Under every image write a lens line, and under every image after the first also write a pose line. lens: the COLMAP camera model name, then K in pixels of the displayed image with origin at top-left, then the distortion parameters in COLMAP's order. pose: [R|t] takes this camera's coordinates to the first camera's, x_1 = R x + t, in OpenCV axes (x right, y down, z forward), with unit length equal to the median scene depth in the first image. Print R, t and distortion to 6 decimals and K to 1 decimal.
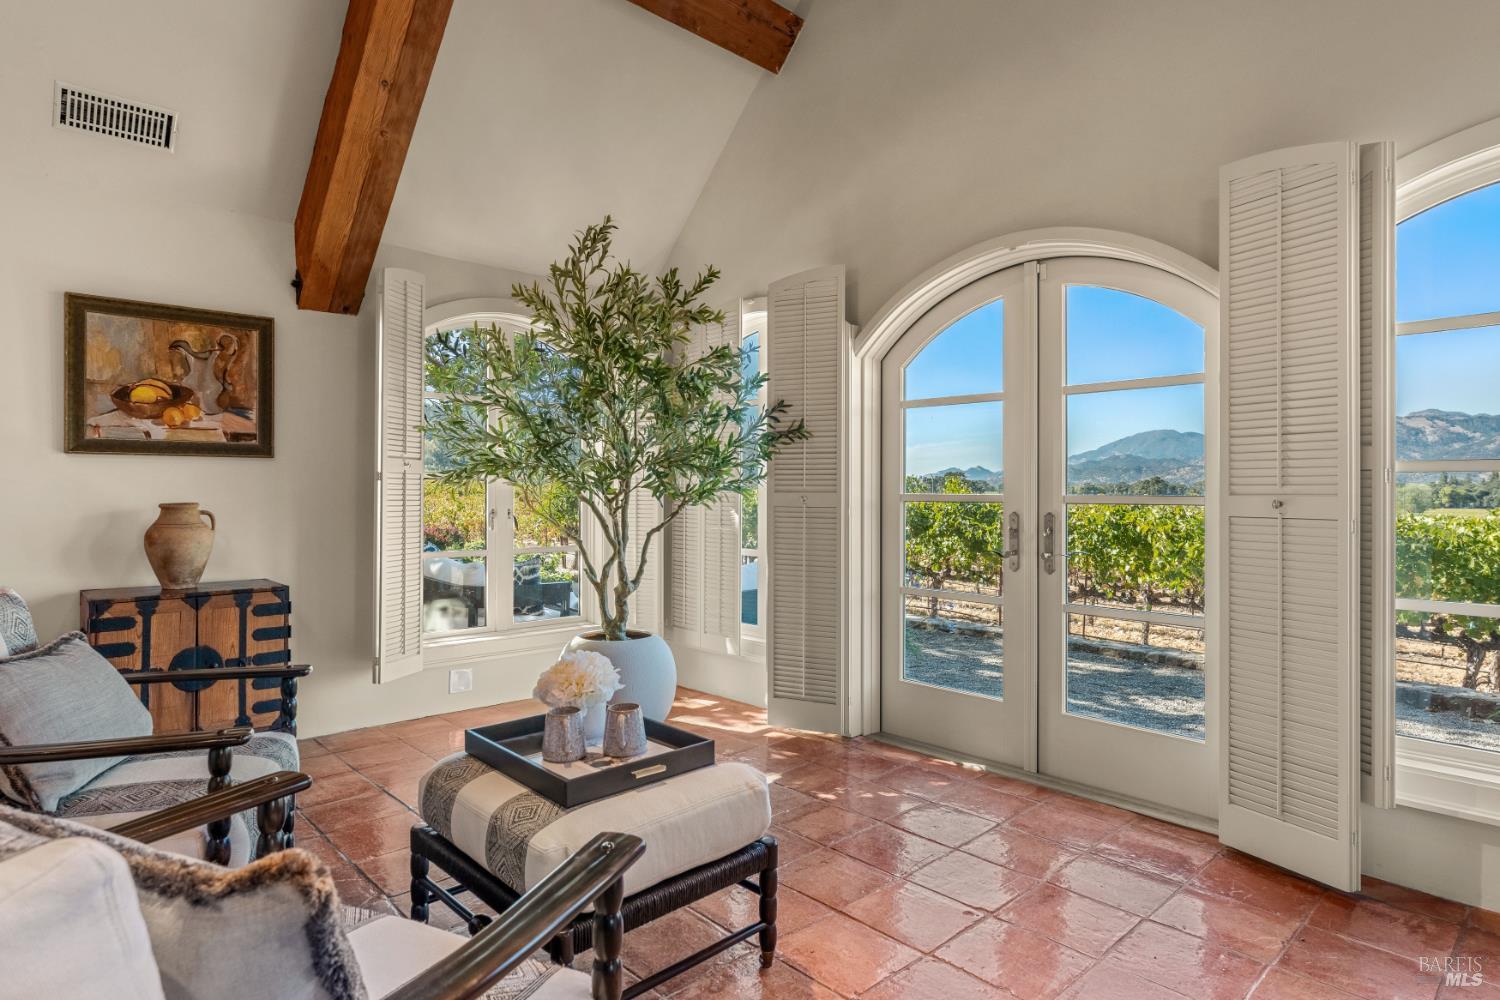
lens RADIAL K [[819.2, 0, 757.3], [0, 819.2, 498.4], [0, 0, 1]] dist [-0.000735, 0.000028]
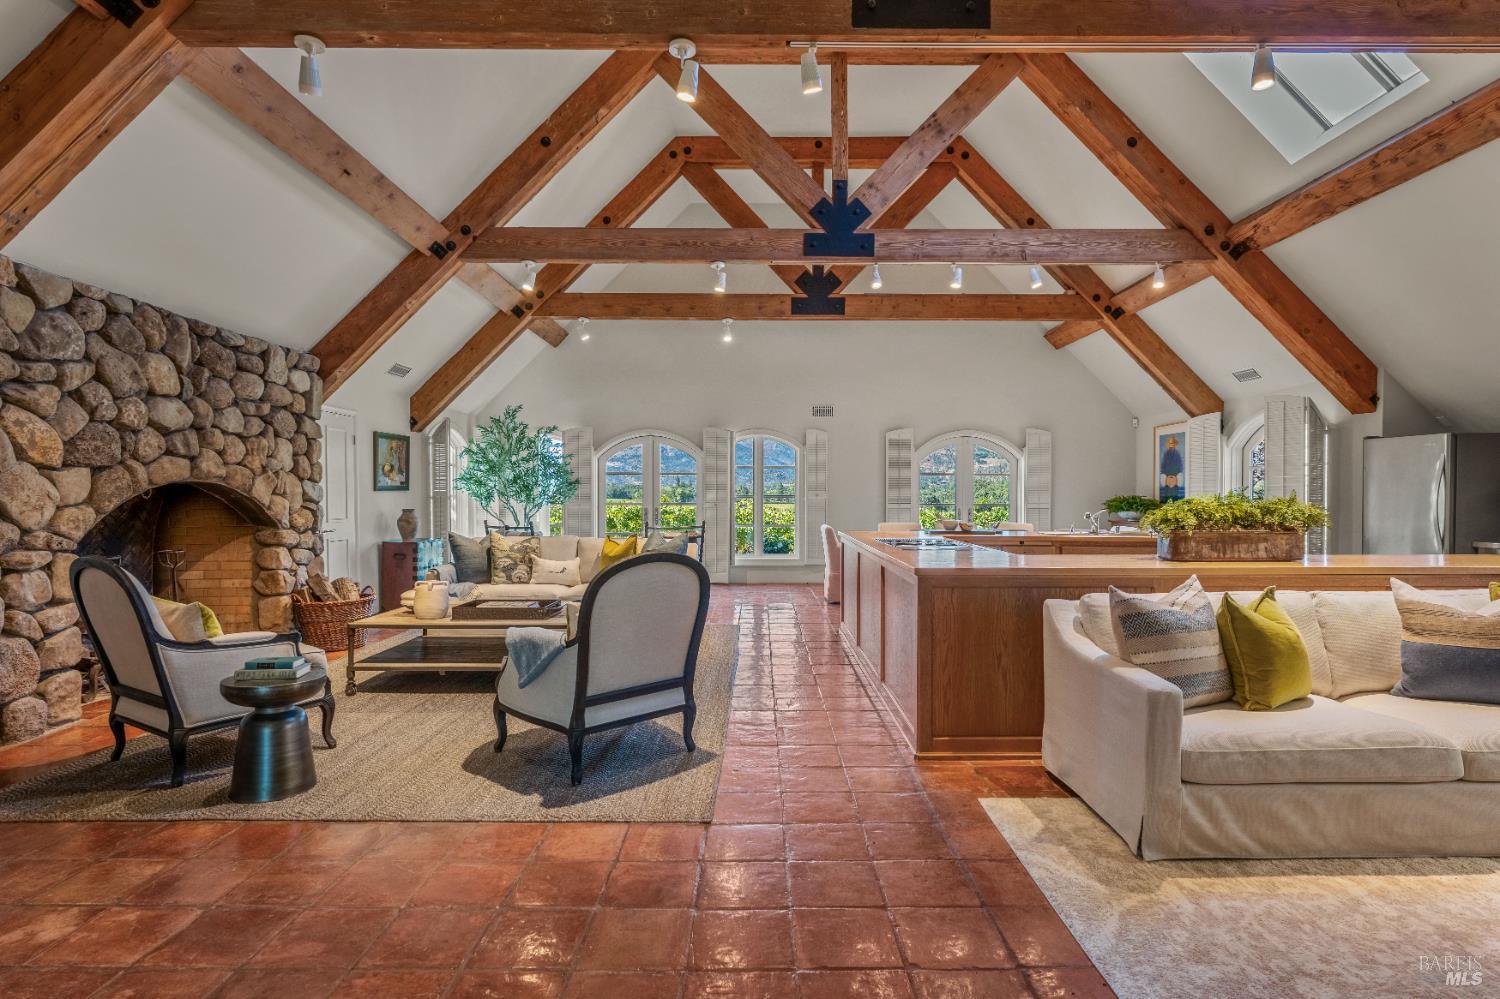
lens RADIAL K [[724.7, 0, 760.5], [0, 724.7, 500.5], [0, 0, 1]] dist [-0.003901, 0.001346]
pose [[0.688315, -0.006332, 0.725384, -1.385919], [0.002341, 0.999976, 0.006508, -0.029718], [-0.725408, -0.002781, 0.688314, -1.267482]]
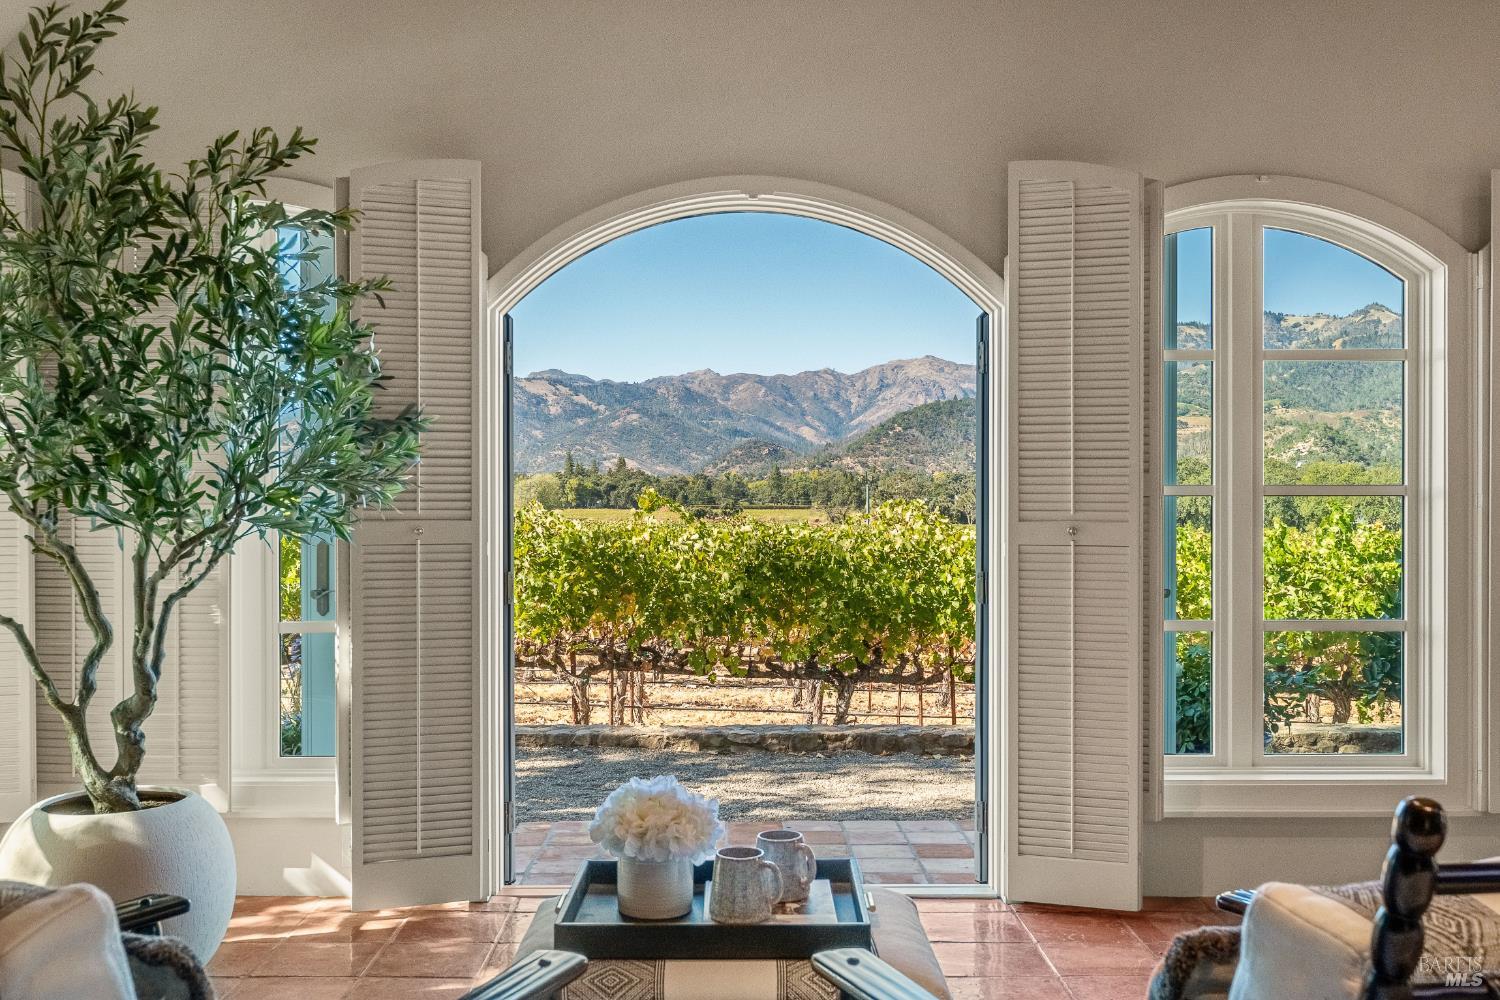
lens RADIAL K [[1466.5, 0, 743.9], [0, 1466.5, 497.1], [0, 0, 1]] dist [-0.000312, 0.000000]
pose [[0.684928, -0.006877, 0.728578, -0.579278], [0.007069, 0.999971, 0.002792, -0.026492], [-0.728576, 0.003238, 0.684957, 0.066475]]
